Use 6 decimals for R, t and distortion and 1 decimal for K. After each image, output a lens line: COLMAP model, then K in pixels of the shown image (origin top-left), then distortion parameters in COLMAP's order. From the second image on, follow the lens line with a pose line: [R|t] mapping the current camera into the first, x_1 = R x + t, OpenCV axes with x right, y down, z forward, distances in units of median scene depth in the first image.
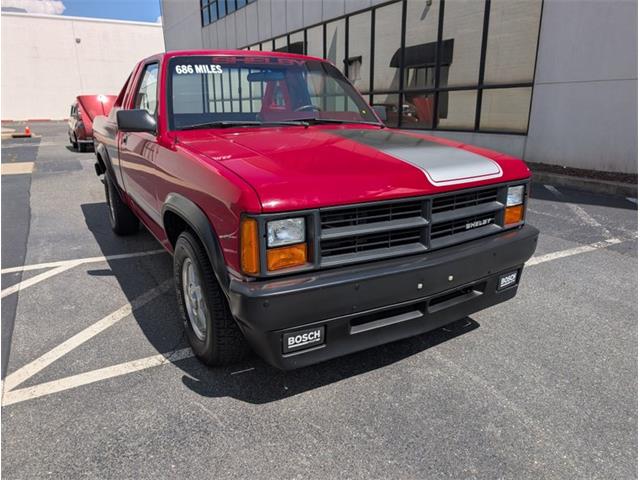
lens RADIAL K [[474.6, 0, 321.1], [0, 474.6, 242.9], [0, 0, 1]] dist [-0.011620, 0.009114]
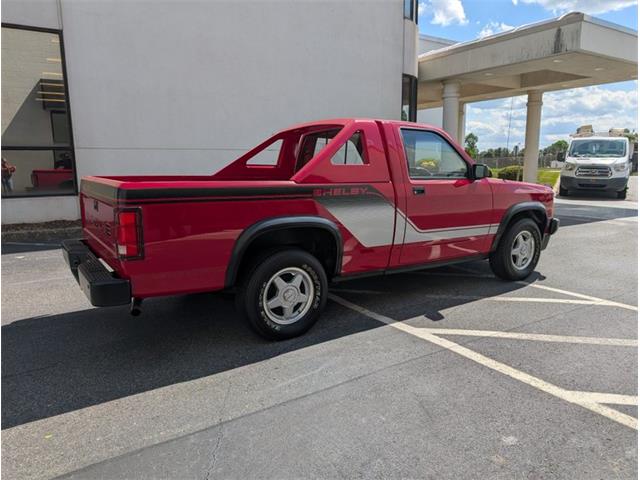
lens RADIAL K [[463.8, 0, 322.1], [0, 463.8, 241.3], [0, 0, 1]] dist [0.019869, -0.013916]
pose [[-0.076193, -0.157931, 0.984506, -1.417029], [0.285409, 0.942608, 0.173299, -0.342002], [-0.955372, 0.294191, -0.026745, 1.196573]]
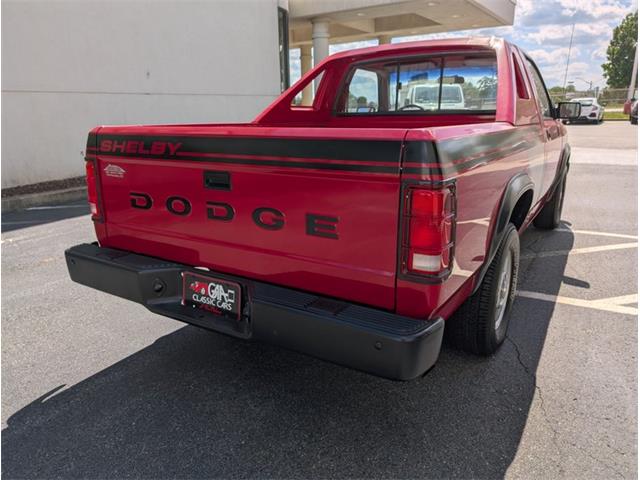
lens RADIAL K [[474.6, 0, 314.2], [0, 474.6, 235.5], [0, 0, 1]] dist [-0.011620, 0.009114]
pose [[-0.471409, -0.207897, 0.857060, -0.967971], [0.269840, 0.891208, 0.364601, -0.472630], [-0.839619, 0.403146, -0.364025, 1.679374]]
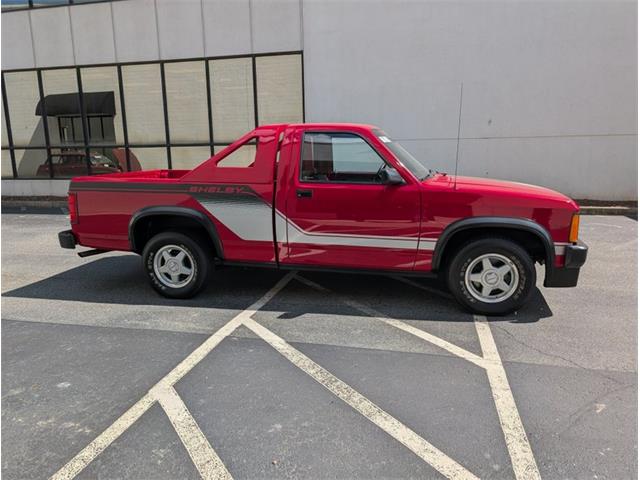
lens RADIAL K [[463.8, 0, 323.9], [0, 463.8, 238.9], [0, 0, 1]] dist [0.019869, -0.013916]
pose [[0.662581, -0.144337, 0.734951, -1.157639], [0.216551, 0.976265, -0.003498, -0.089025], [-0.717002, 0.161472, 0.678111, 0.178152]]
